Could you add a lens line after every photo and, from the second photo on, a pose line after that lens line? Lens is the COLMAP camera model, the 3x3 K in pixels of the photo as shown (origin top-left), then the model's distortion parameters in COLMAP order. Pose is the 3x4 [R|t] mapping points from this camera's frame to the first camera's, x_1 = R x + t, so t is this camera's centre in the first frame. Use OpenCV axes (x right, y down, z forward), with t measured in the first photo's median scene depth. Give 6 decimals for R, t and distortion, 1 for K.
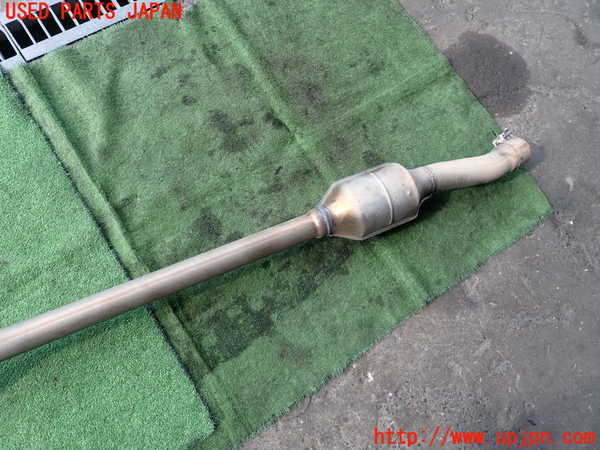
lens RADIAL K [[445.9, 0, 297.0], [0, 445.9, 225.8], [0, 0, 1]] dist [0.008865, -0.000531]
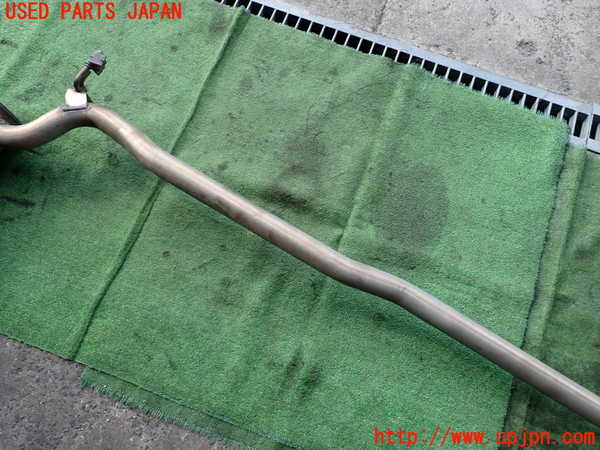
lens RADIAL K [[445.9, 0, 297.0], [0, 445.9, 225.8], [0, 0, 1]] dist [0.008865, -0.000531]
pose [[0.583378, 0.747111, -0.318583, -0.538027], [-0.779534, 0.625167, 0.038629, 0.291020], [0.228028, 0.225811, 0.947108, -0.200738]]
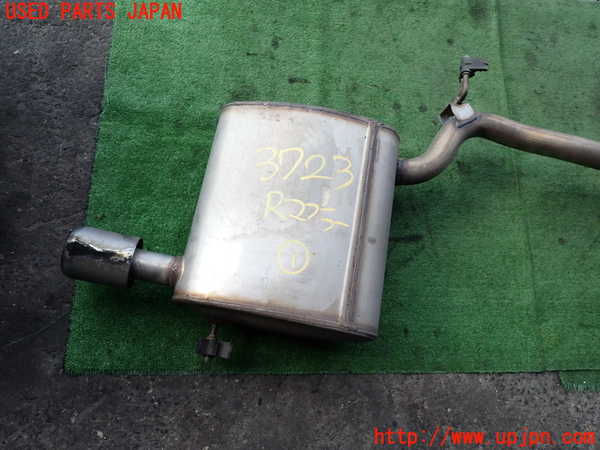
lens RADIAL K [[445.9, 0, 297.0], [0, 445.9, 225.8], [0, 0, 1]] dist [0.008865, -0.000531]
pose [[0.835542, 0.527326, -0.154264, -1.359767], [-0.540676, 0.839071, -0.060243, 0.967263], [0.097671, 0.133743, 0.986191, -0.354322]]
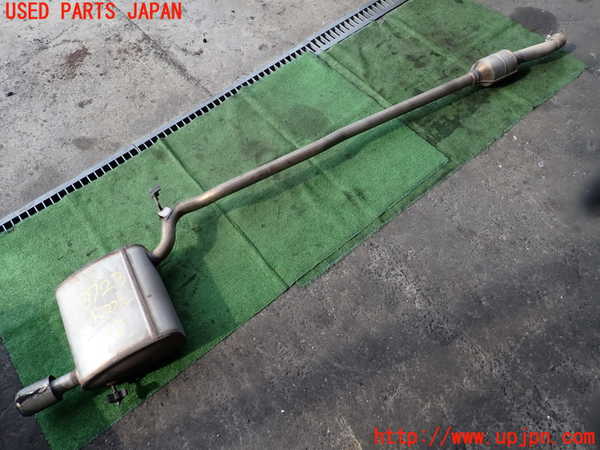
lens RADIAL K [[445.9, 0, 297.0], [0, 445.9, 225.8], [0, 0, 1]] dist [0.008865, -0.000531]
pose [[0.978338, -0.171152, -0.116452, -0.639939], [0.134520, 0.953192, -0.270795, 1.125720], [0.157349, 0.249264, 0.955567, -1.021461]]
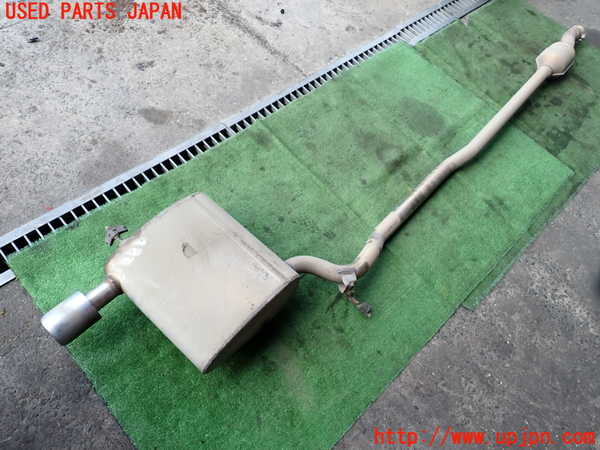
lens RADIAL K [[445.9, 0, 297.0], [0, 445.9, 225.8], [0, 0, 1]] dist [0.008865, -0.000531]
pose [[0.985510, -0.125002, 0.114646, -1.542941], [0.150561, 0.955963, -0.251924, 0.911751], [-0.078106, 0.265535, 0.960932, -0.747343]]
